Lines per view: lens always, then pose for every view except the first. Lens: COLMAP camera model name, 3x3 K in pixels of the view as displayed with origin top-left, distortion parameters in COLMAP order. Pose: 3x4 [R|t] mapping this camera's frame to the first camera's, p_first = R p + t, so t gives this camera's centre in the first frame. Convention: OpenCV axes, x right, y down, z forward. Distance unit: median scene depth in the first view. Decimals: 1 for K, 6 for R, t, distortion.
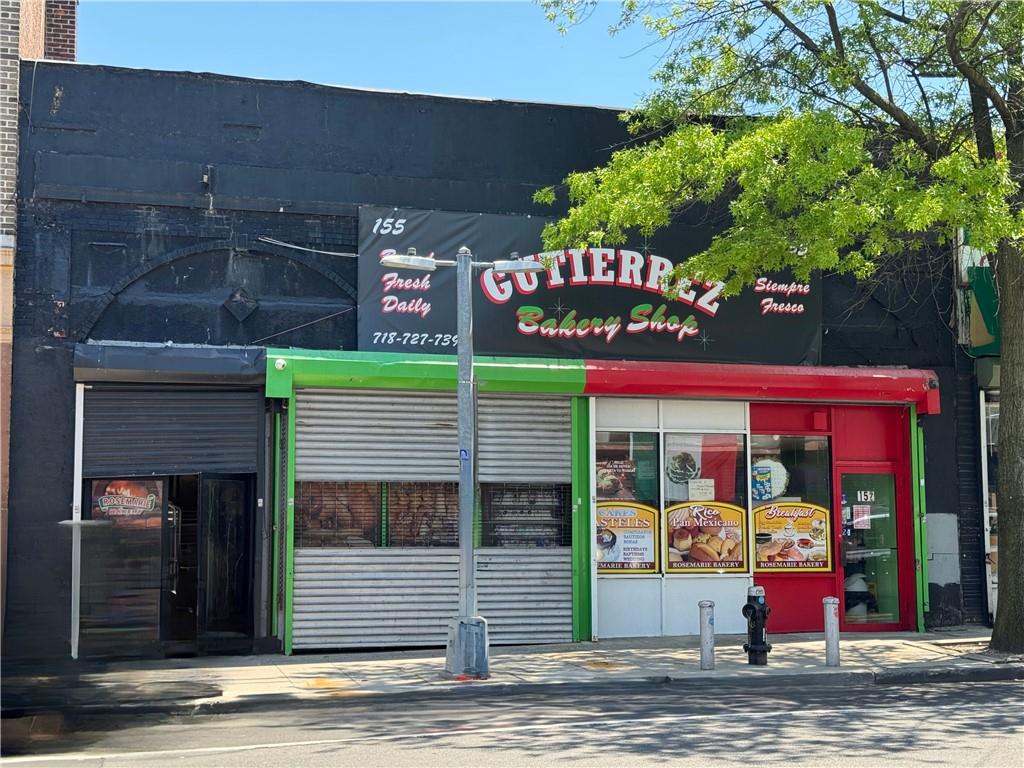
lens RADIAL K [[1442.8, 0, 508.2], [0, 1442.8, 378.9], [0, 0, 1]] dist [0.094706, 0.000000]
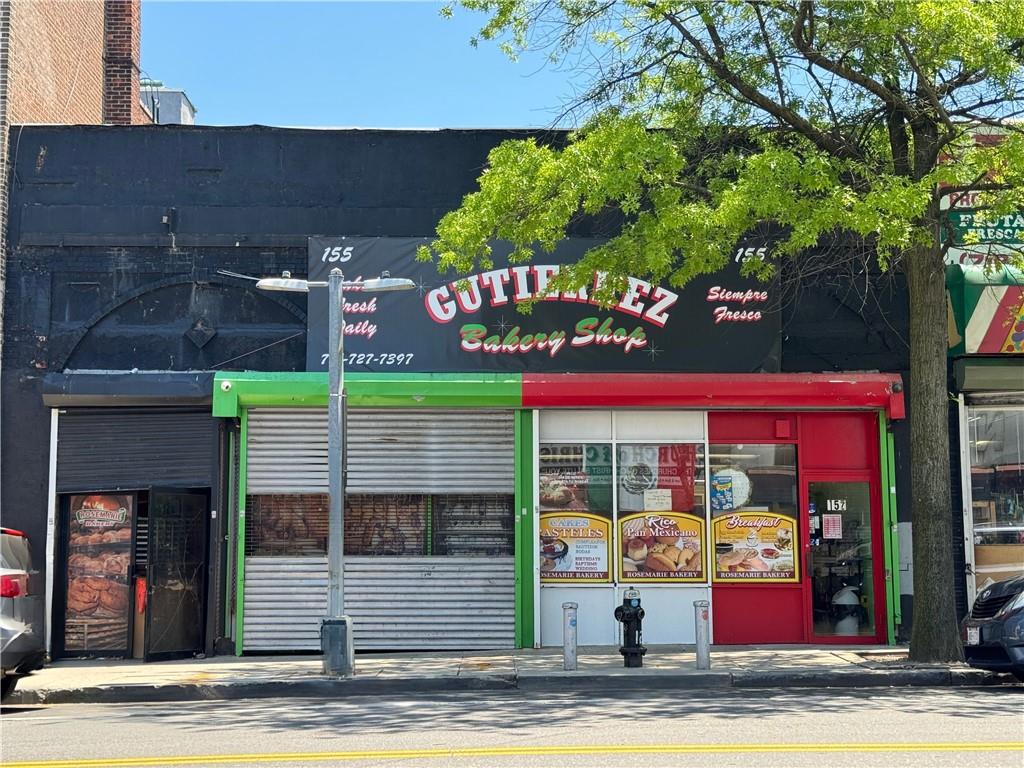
lens RADIAL K [[1442.8, 0, 506.8], [0, 1442.8, 380.9], [0, 0, 1]] dist [0.094706, 0.000000]
pose [[0.969897, -0.031864, -0.241423, 0.288967], [0.025689, 0.999258, -0.028683, 0.021012], [0.242158, 0.021618, 0.969996, -0.001506]]
